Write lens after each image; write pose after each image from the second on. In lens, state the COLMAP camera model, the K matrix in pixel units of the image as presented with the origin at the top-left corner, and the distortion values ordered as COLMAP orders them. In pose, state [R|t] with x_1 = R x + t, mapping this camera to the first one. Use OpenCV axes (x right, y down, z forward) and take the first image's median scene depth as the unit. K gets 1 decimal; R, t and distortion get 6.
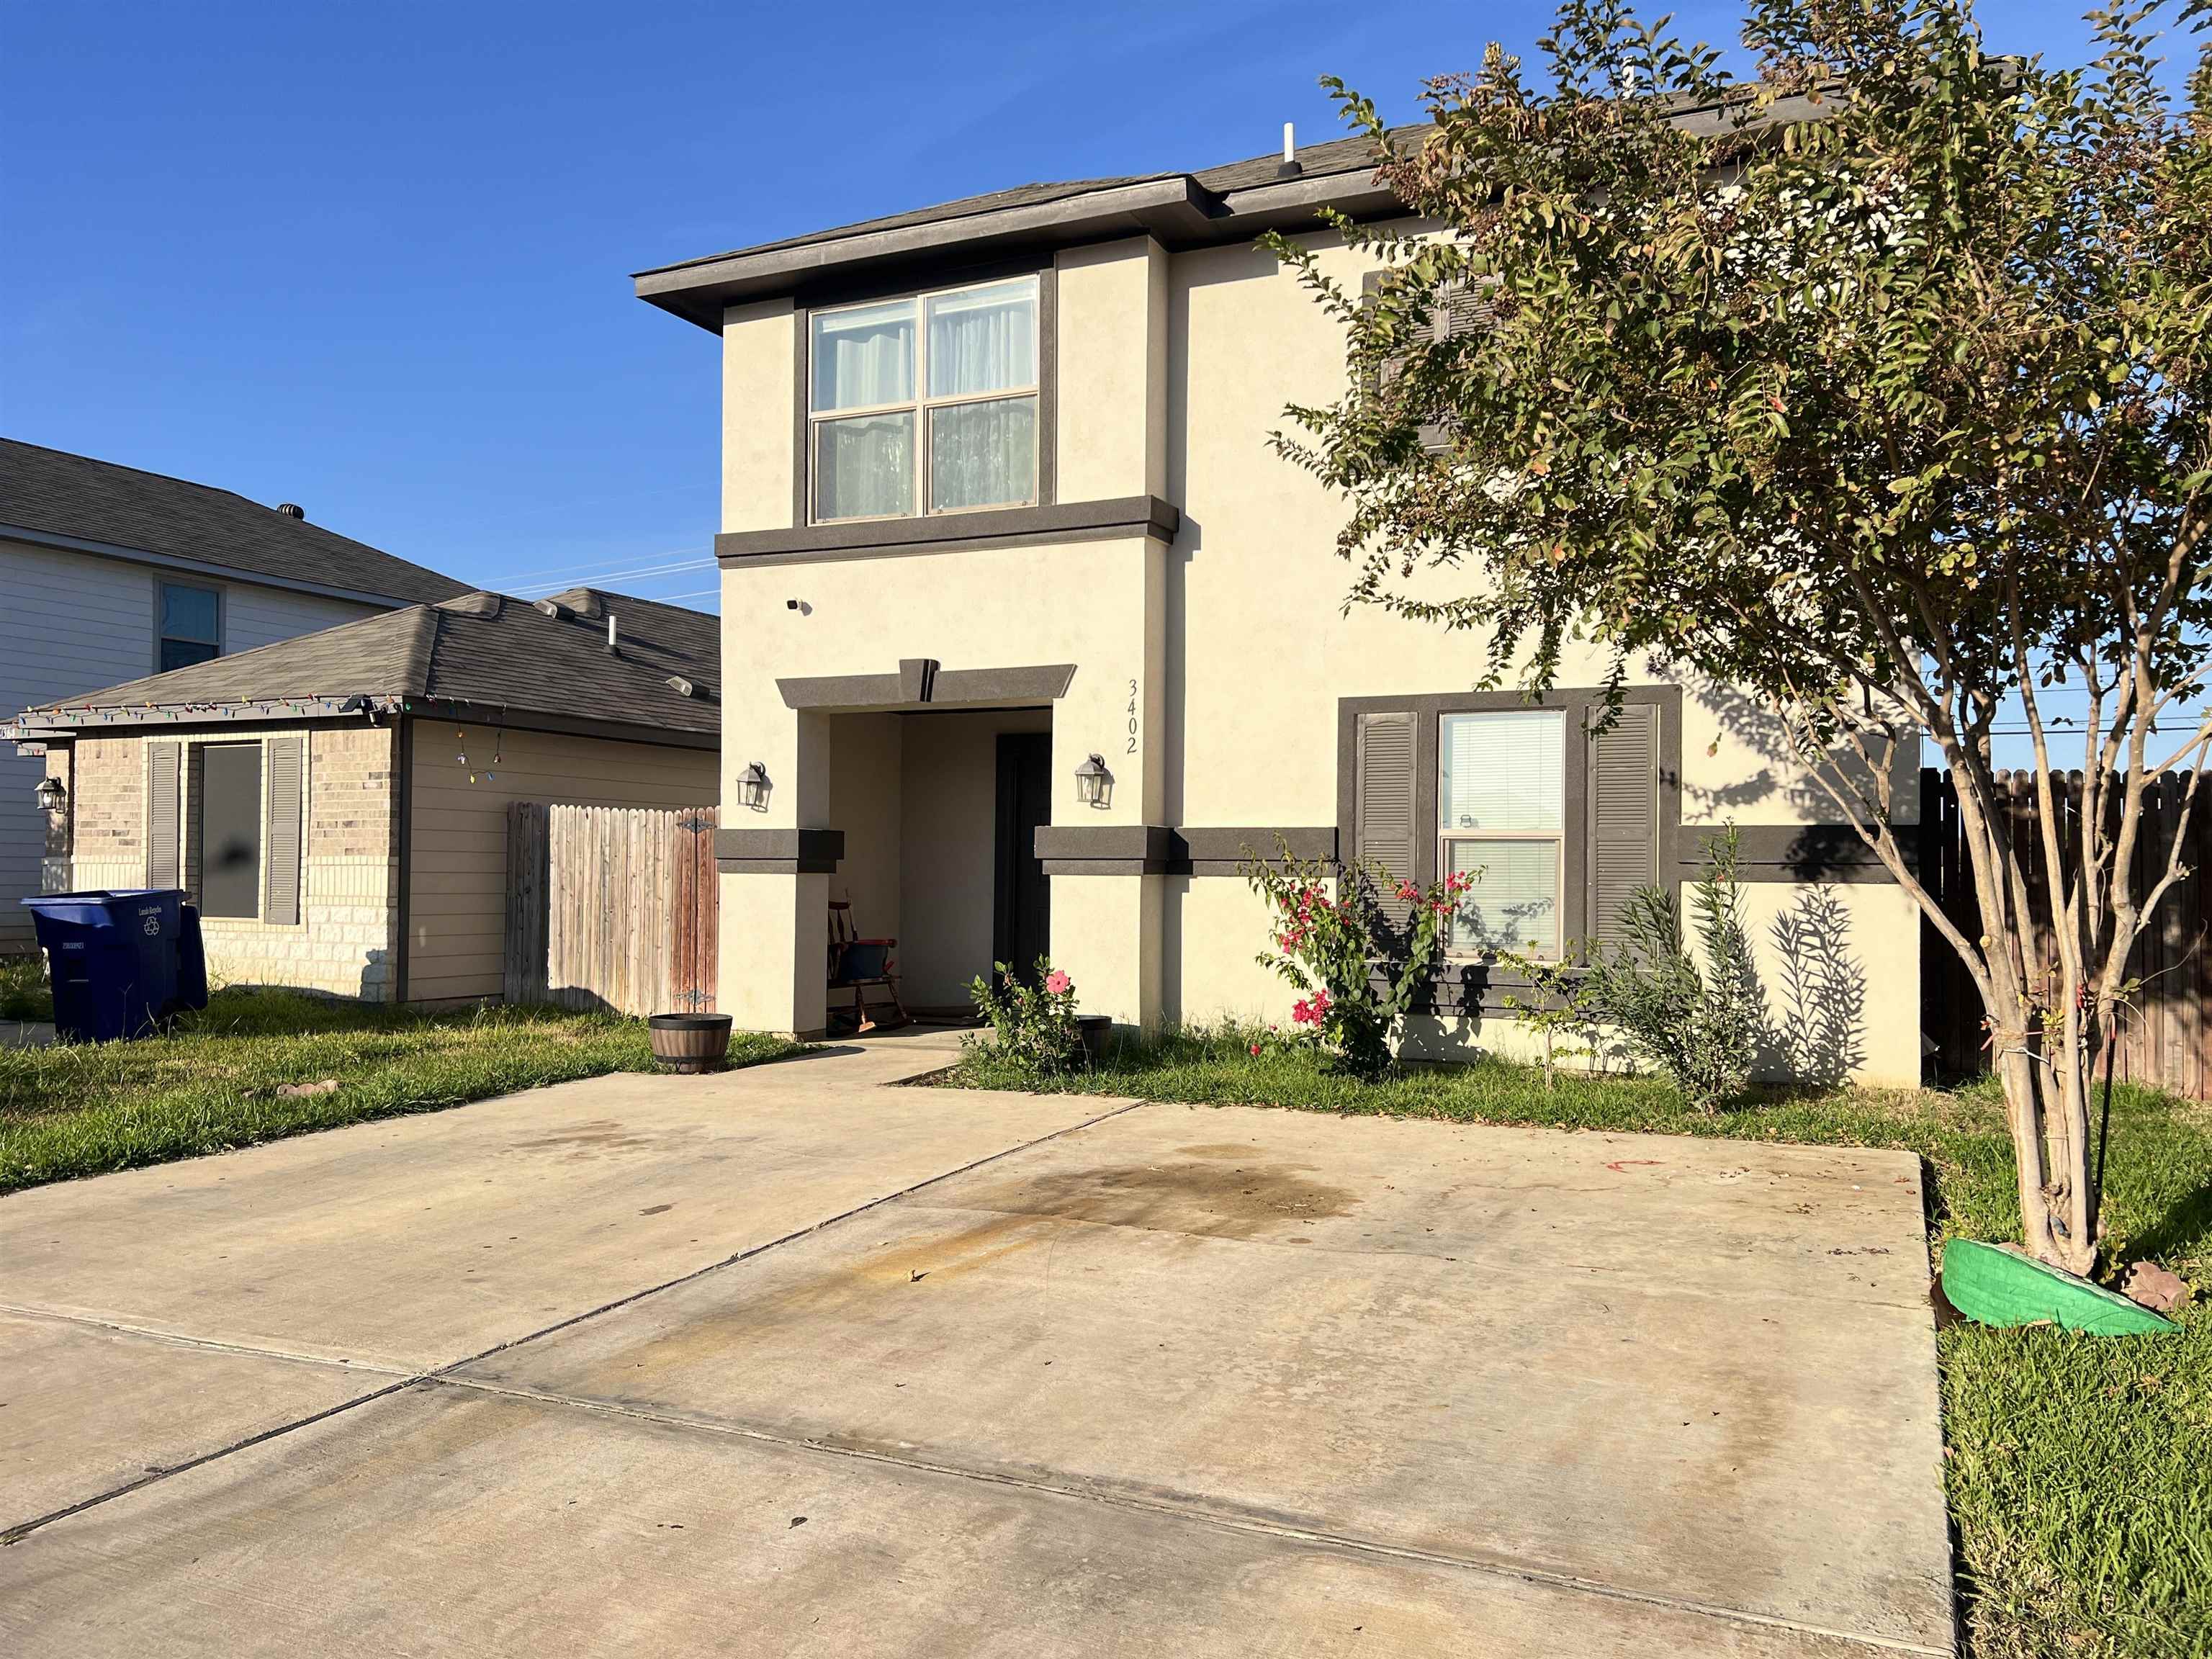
lens RADIAL K [[1680.4, 0, 1105.9], [0, 1680.4, 849.6], [0, 0, 1]] dist [0.041818, -0.042966]
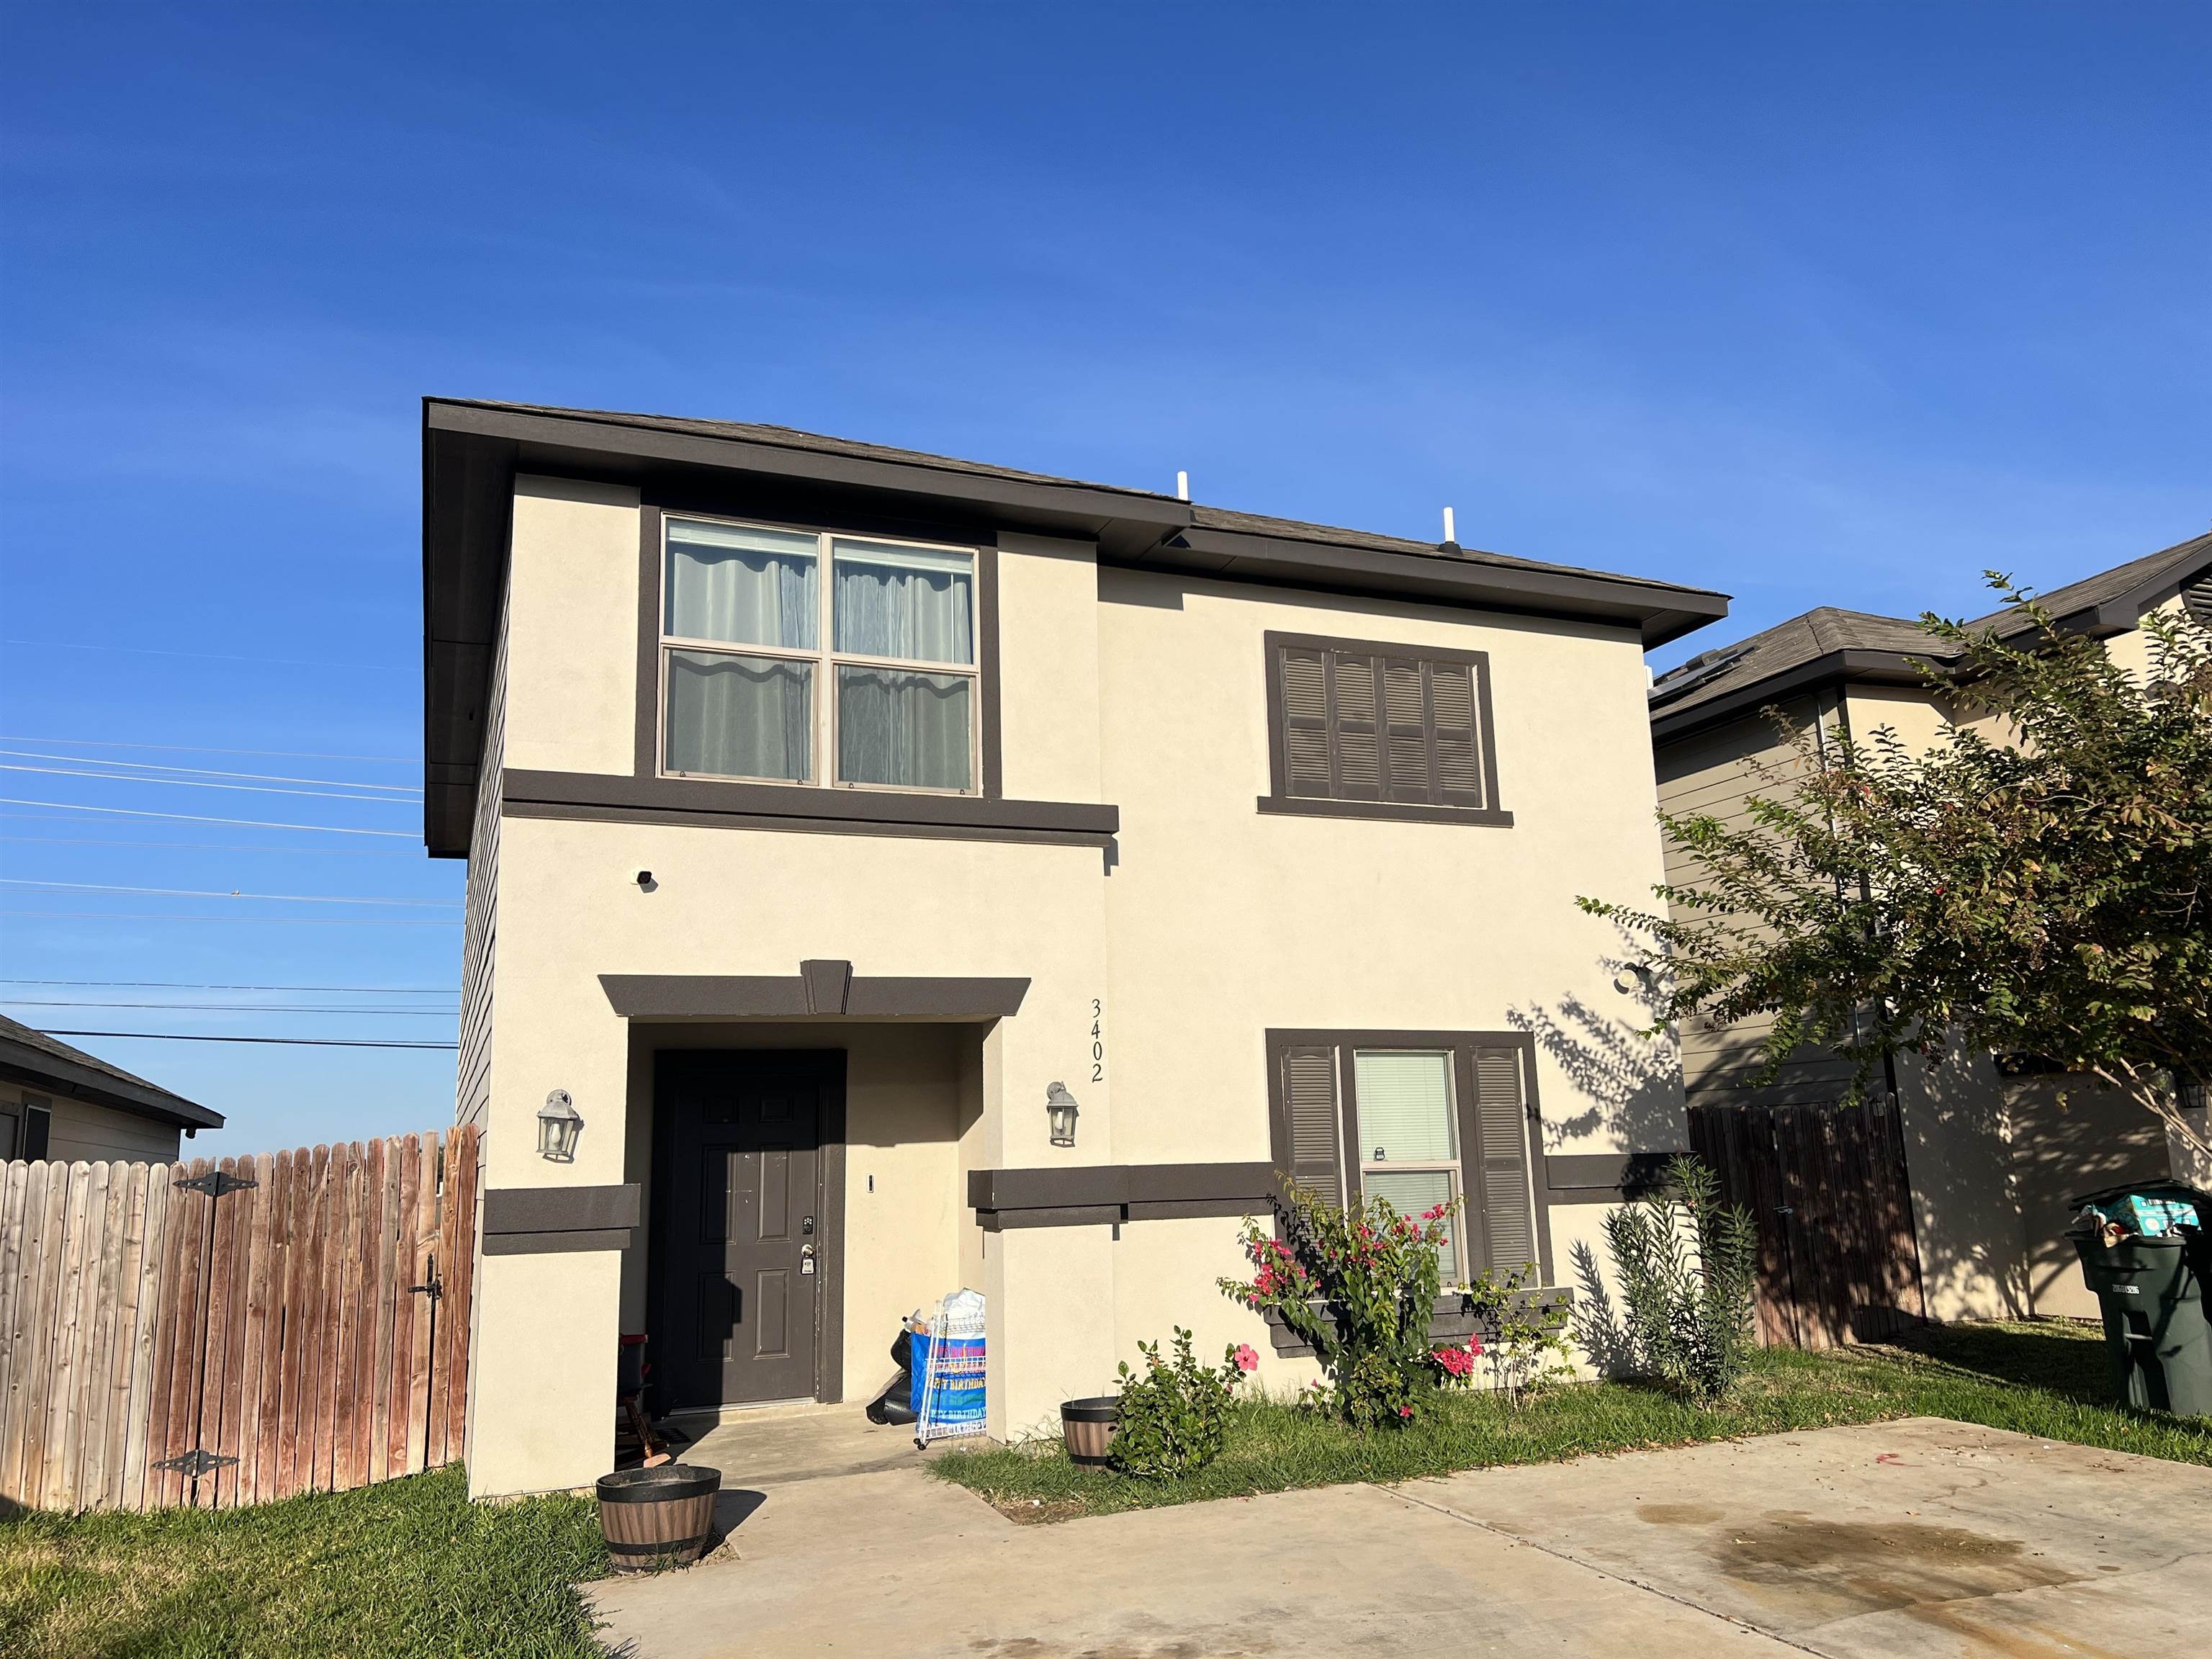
lens RADIAL K [[1680.4, 0, 1115.9], [0, 1680.4, 819.5], [0, 0, 1]] dist [0.041818, -0.042966]
pose [[0.677641, 0.120800, 0.725404, -0.630322], [0.024744, 0.982112, -0.186665, -0.027466], [-0.734977, 0.144441, 0.662530, 0.368671]]
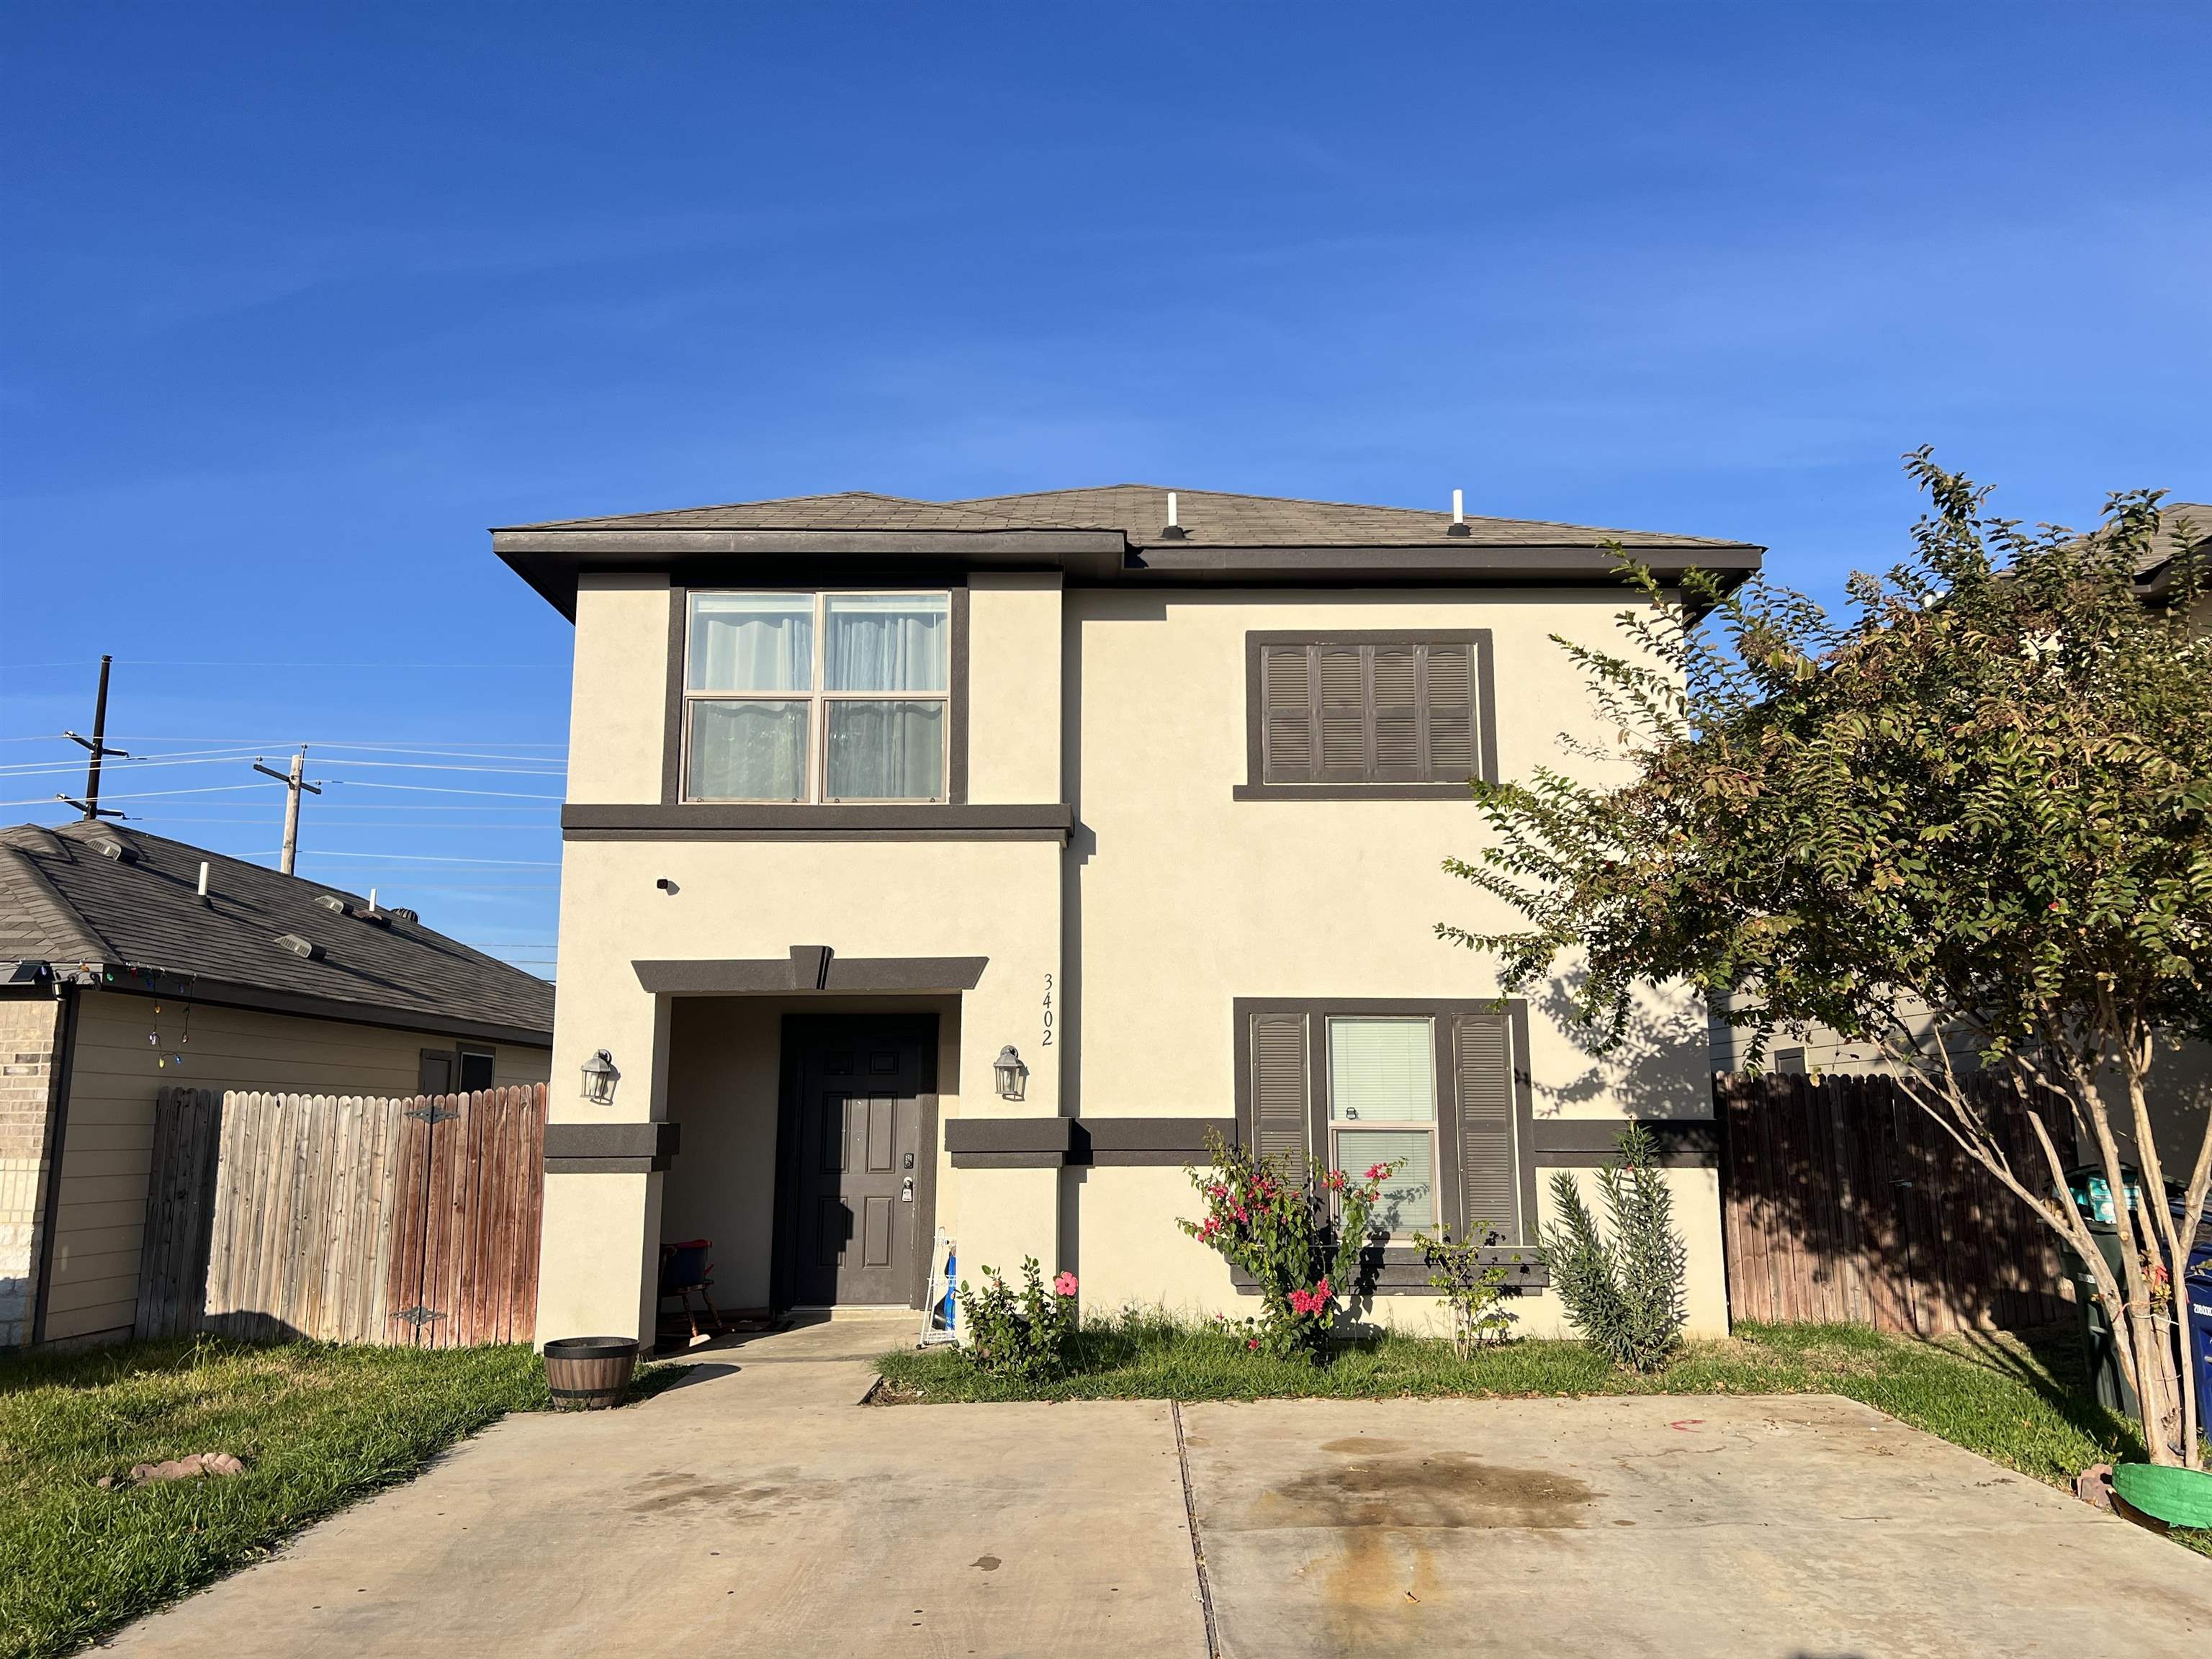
lens RADIAL K [[1680.4, 0, 1117.8], [0, 1680.4, 807.7], [0, 0, 1]] dist [0.041818, -0.042966]
pose [[0.905060, 0.067026, 0.419969, -0.380801], [0.005392, 0.985615, -0.168922, -0.026889], [-0.425250, 0.155149, 0.891679, 0.032523]]
